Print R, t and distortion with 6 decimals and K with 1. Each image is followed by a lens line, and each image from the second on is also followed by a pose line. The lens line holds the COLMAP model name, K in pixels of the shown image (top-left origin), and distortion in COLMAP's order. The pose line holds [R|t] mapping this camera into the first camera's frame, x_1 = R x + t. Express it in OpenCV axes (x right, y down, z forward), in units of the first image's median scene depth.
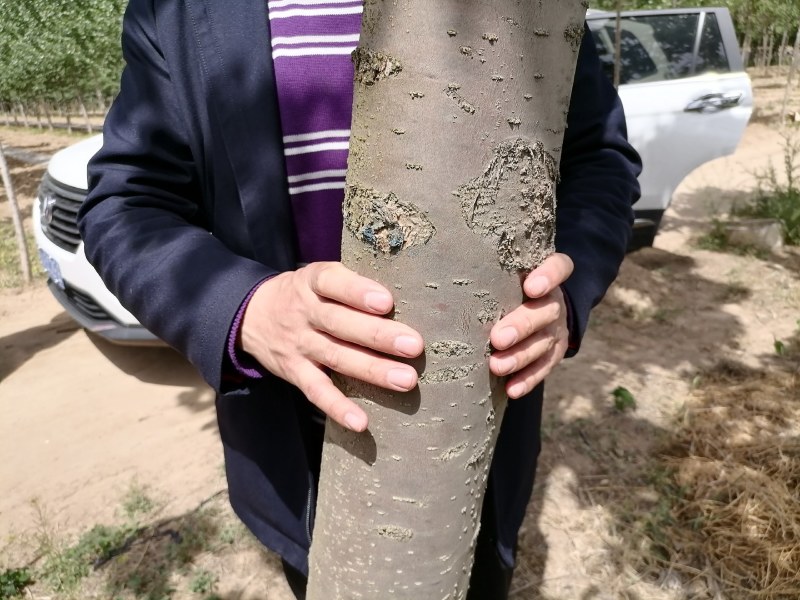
lens RADIAL K [[615.0, 0, 397.9], [0, 615.0, 300.1], [0, 0, 1]] dist [0.011269, -0.009234]
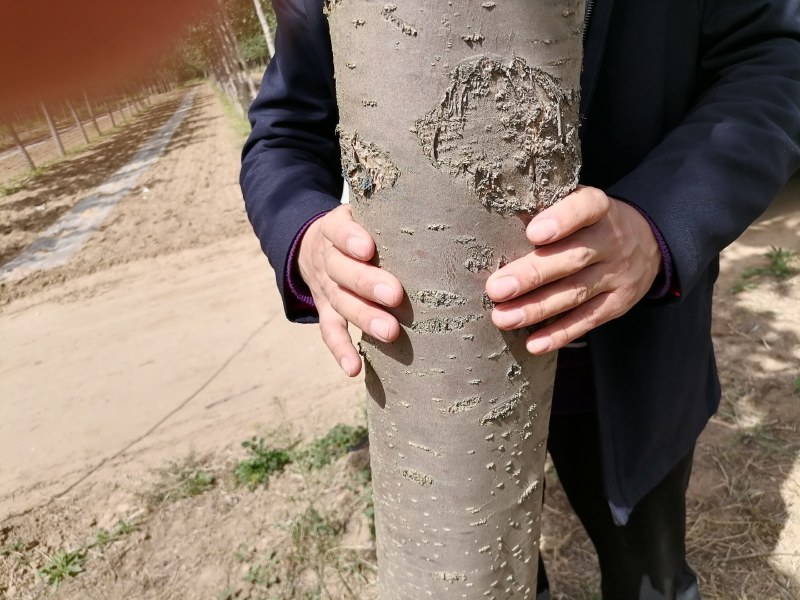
lens RADIAL K [[615.0, 0, 399.1], [0, 615.0, 301.1], [0, 0, 1]] dist [0.011269, -0.009234]
pose [[0.908598, 0.048584, -0.414838, 0.417778], [0.003115, 0.992396, 0.123046, -0.031374], [0.417661, -0.113092, 0.901537, 0.134404]]
